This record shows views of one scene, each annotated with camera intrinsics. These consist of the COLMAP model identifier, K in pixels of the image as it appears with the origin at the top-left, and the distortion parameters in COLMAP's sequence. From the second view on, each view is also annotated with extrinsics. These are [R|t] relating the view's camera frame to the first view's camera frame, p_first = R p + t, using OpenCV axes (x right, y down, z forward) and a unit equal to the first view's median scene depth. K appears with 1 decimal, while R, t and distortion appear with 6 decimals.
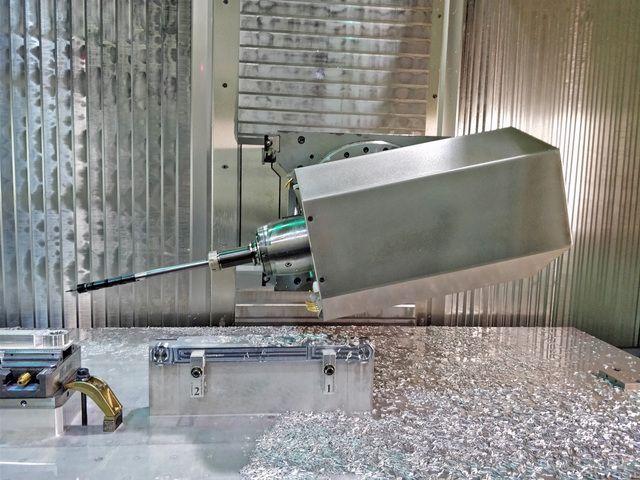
lens RADIAL K [[519.2, 0, 317.8], [0, 519.2, 236.2], [0, 0, 1]] dist [0.018774, -0.052836]
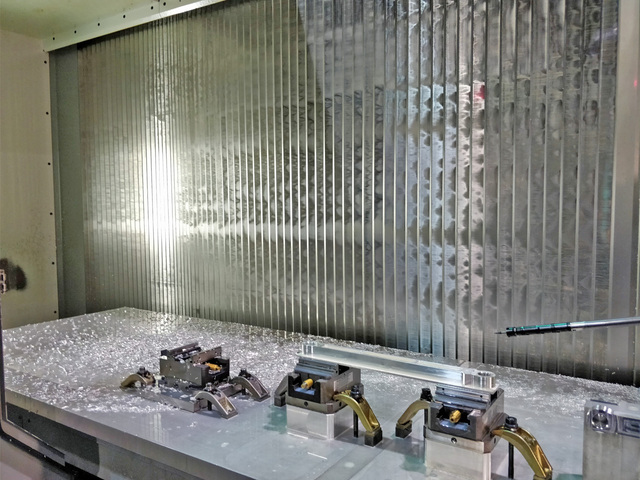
lens RADIAL K [[519.2, 0, 317.7], [0, 519.2, 237.4], [0, 0, 1]] dist [0.018774, -0.052836]
pose [[0.767112, 0.006236, -0.641483, -0.066730], [-0.041279, 0.998360, -0.039658, -0.012832], [0.640184, 0.056902, 0.766112, 0.014194]]
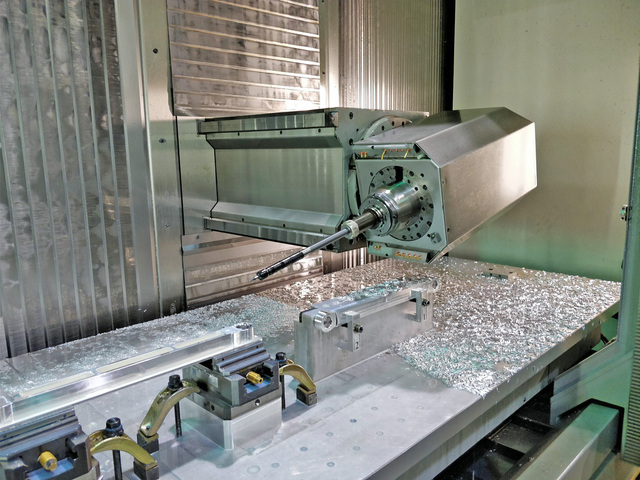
lens RADIAL K [[519.2, 0, 319.0], [0, 519.2, 233.4], [0, 0, 1]] dist [0.018774, -0.052836]
pose [[0.782831, -0.144307, 0.605270, -0.564443], [0.106067, 0.989447, 0.098719, -0.034672], [-0.613128, -0.013081, 0.789875, 0.106367]]
